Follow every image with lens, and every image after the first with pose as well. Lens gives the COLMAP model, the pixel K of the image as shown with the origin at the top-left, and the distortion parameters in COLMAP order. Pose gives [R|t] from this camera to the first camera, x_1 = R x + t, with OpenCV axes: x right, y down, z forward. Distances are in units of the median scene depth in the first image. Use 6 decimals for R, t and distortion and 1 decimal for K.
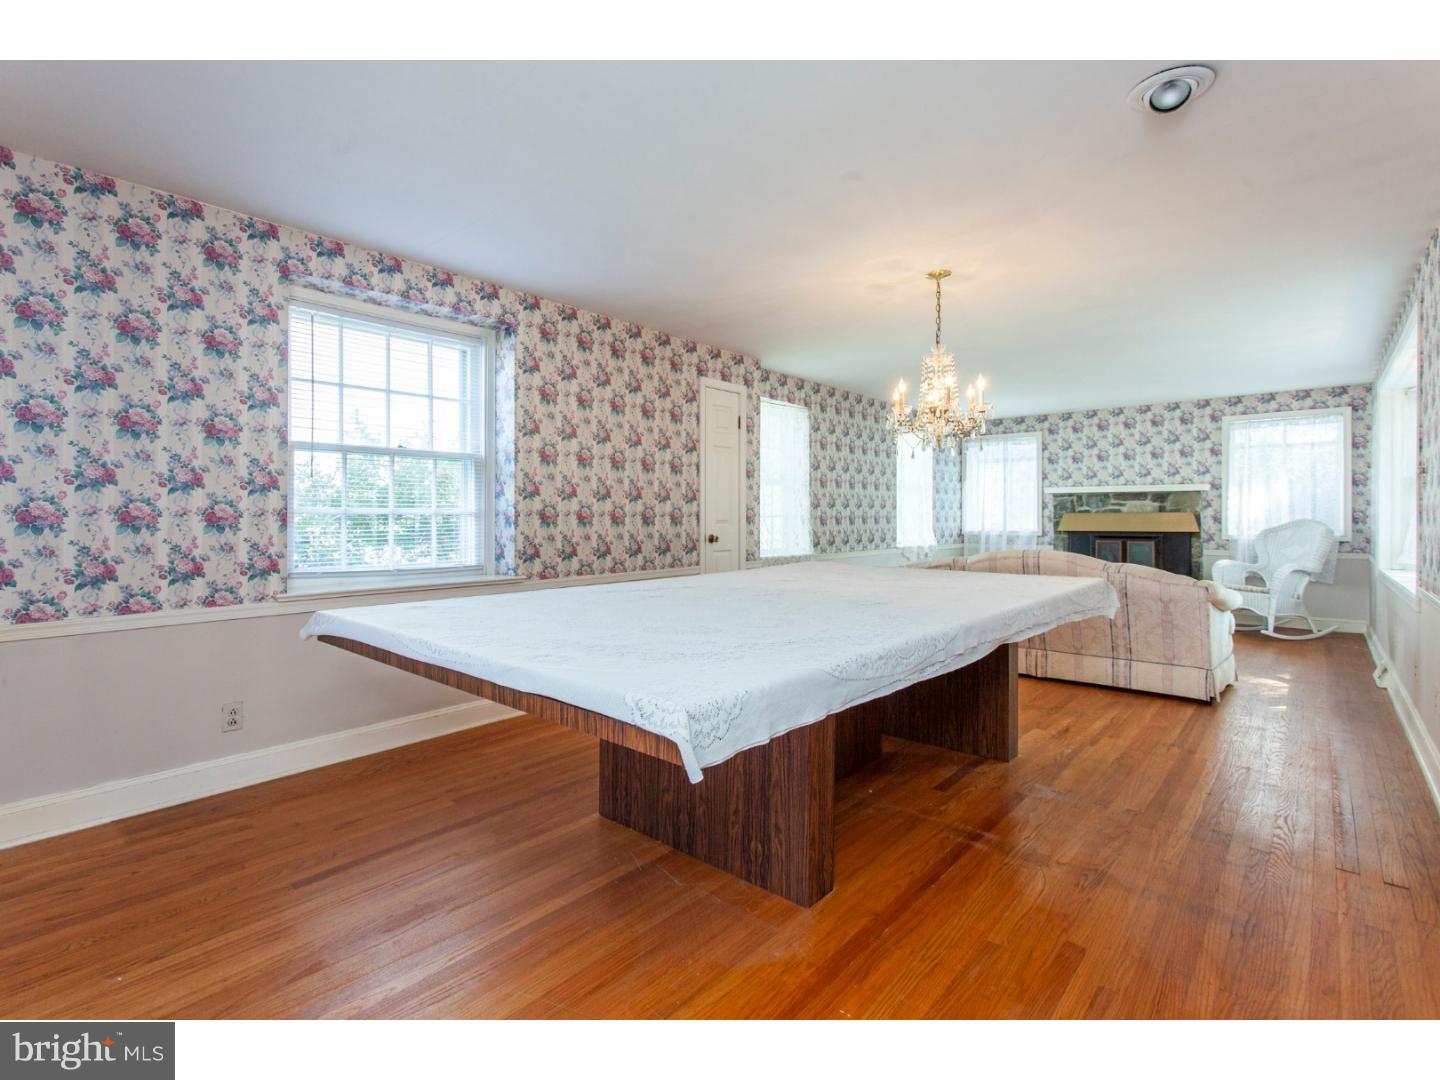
lens RADIAL K [[698.5, 0, 721.6], [0, 698.5, 532.5], [0, 0, 1]] dist [0.004297, 0.000151]
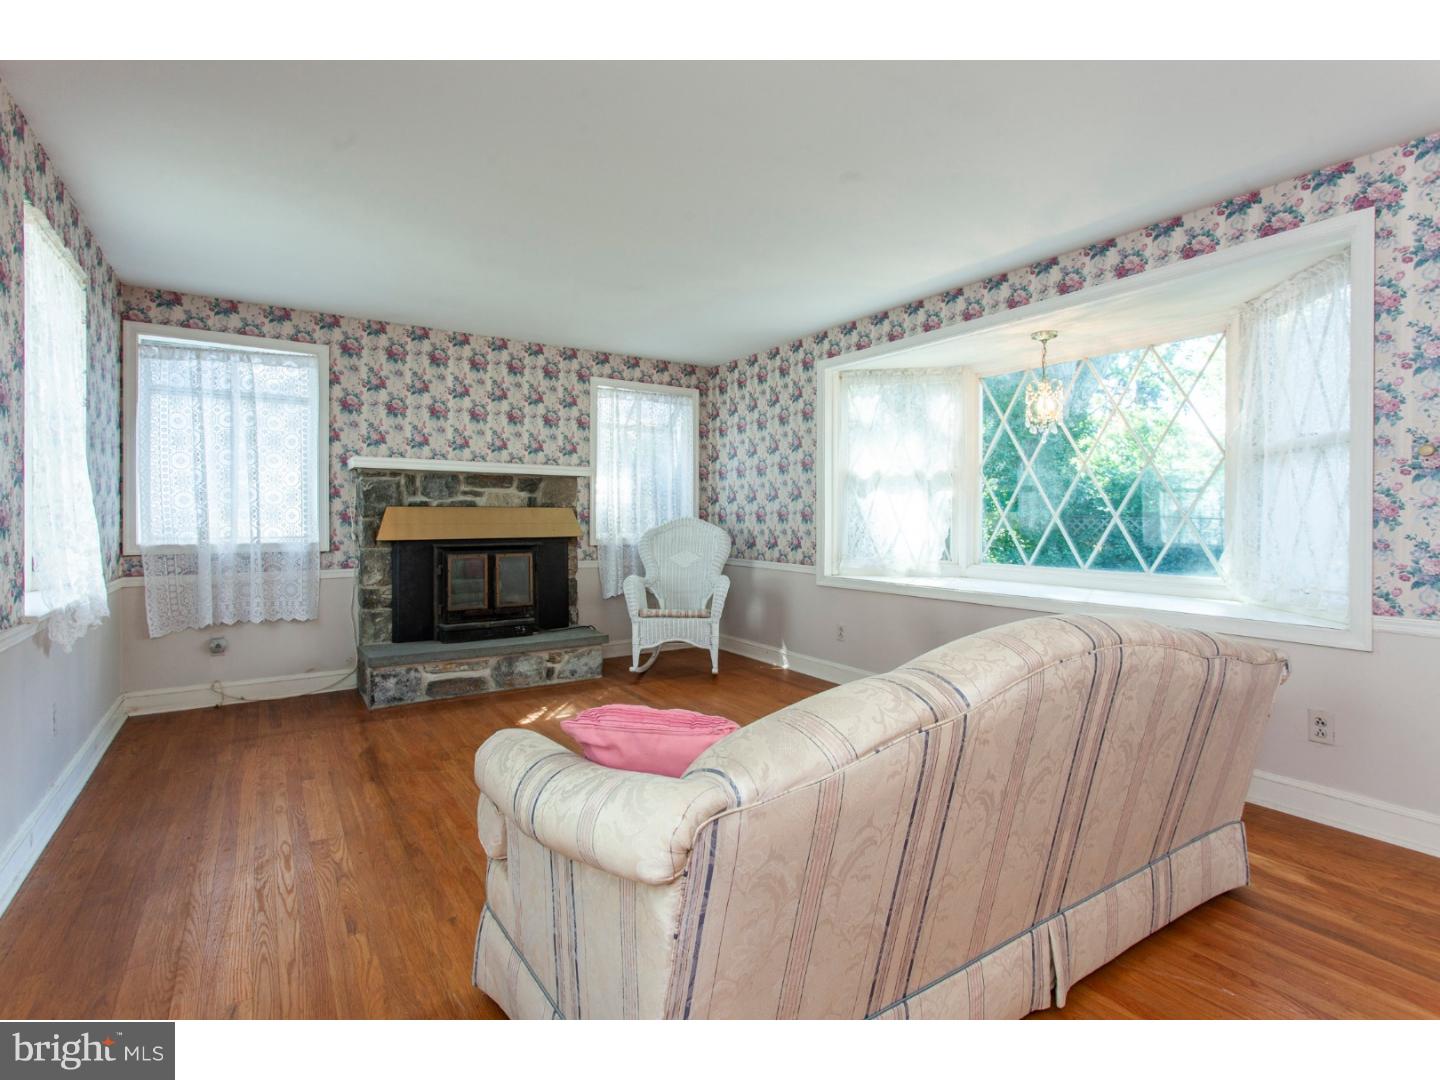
lens RADIAL K [[698.5, 0, 715.3], [0, 698.5, 524.5], [0, 0, 1]] dist [0.004297, 0.000151]
pose [[0.296264, -0.008458, 0.955069, 0.055597], [0.021698, 0.999762, 0.002123, -0.009799], [-0.954860, 0.020094, 0.296377, 0.600922]]
